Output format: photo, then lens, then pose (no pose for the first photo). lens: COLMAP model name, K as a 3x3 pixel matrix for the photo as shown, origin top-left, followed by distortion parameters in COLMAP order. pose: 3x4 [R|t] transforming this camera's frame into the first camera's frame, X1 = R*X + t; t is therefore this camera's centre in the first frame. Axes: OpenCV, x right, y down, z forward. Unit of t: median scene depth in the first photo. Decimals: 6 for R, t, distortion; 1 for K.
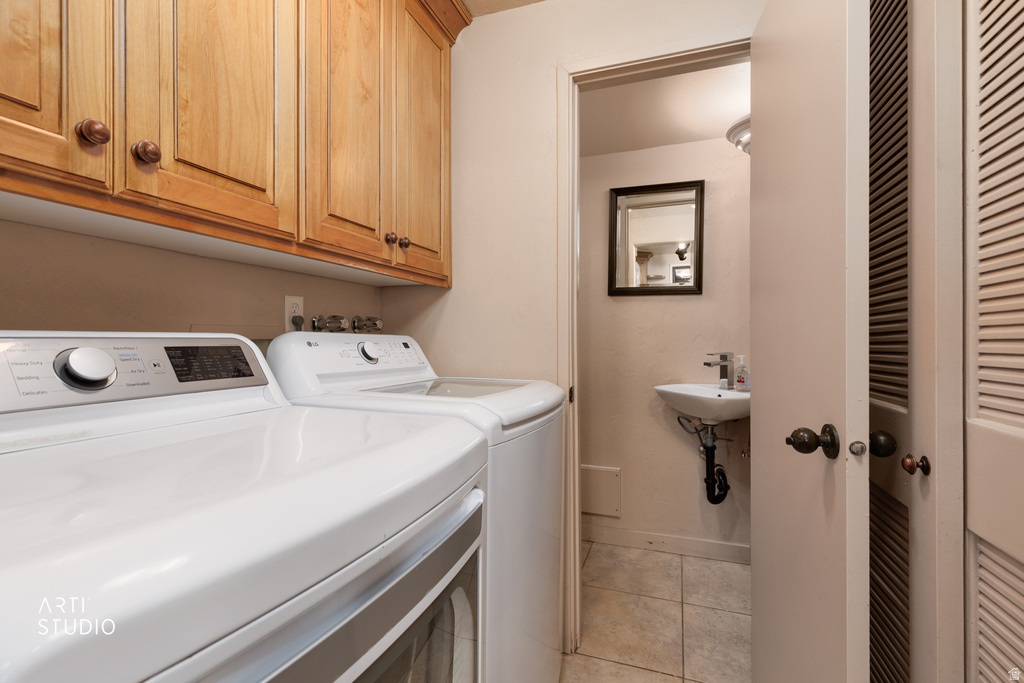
lens RADIAL K [[458.6, 0, 514.4], [0, 458.6, 344.0], [0, 0, 1]] dist [0.003716, -0.000249]
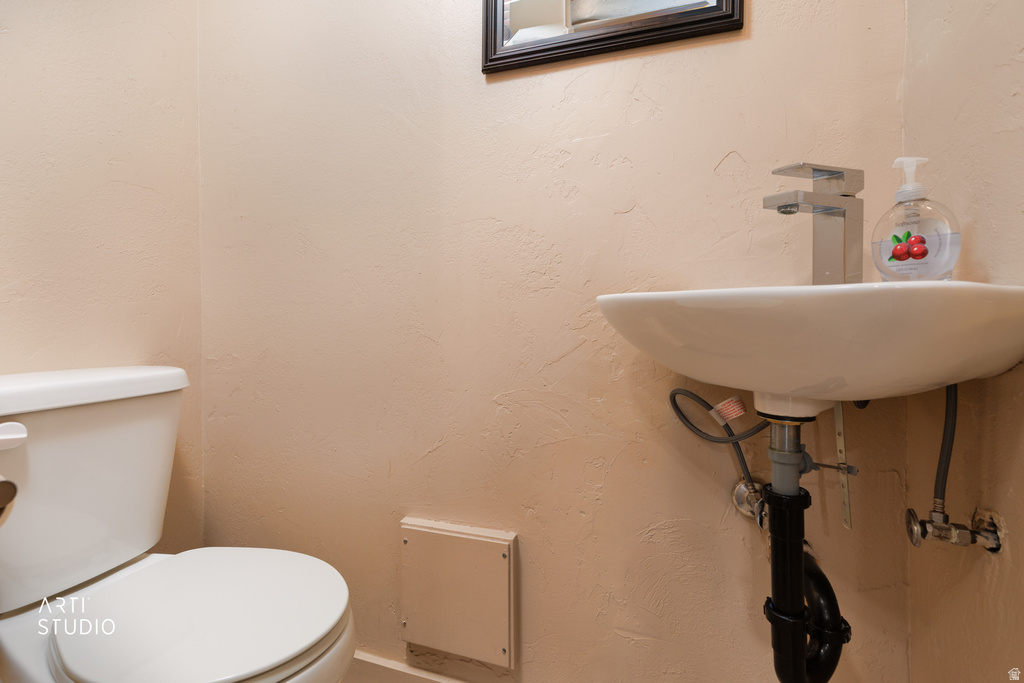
lens RADIAL K [[458.6, 0, 514.4], [0, 458.6, 344.0], [0, 0, 1]] dist [0.003716, -0.000249]
pose [[0.999498, -0.013930, 0.028463, 0.245473], [0.013072, 0.999462, 0.030084, 0.117101], [-0.028867, -0.029696, 0.999142, 0.705825]]
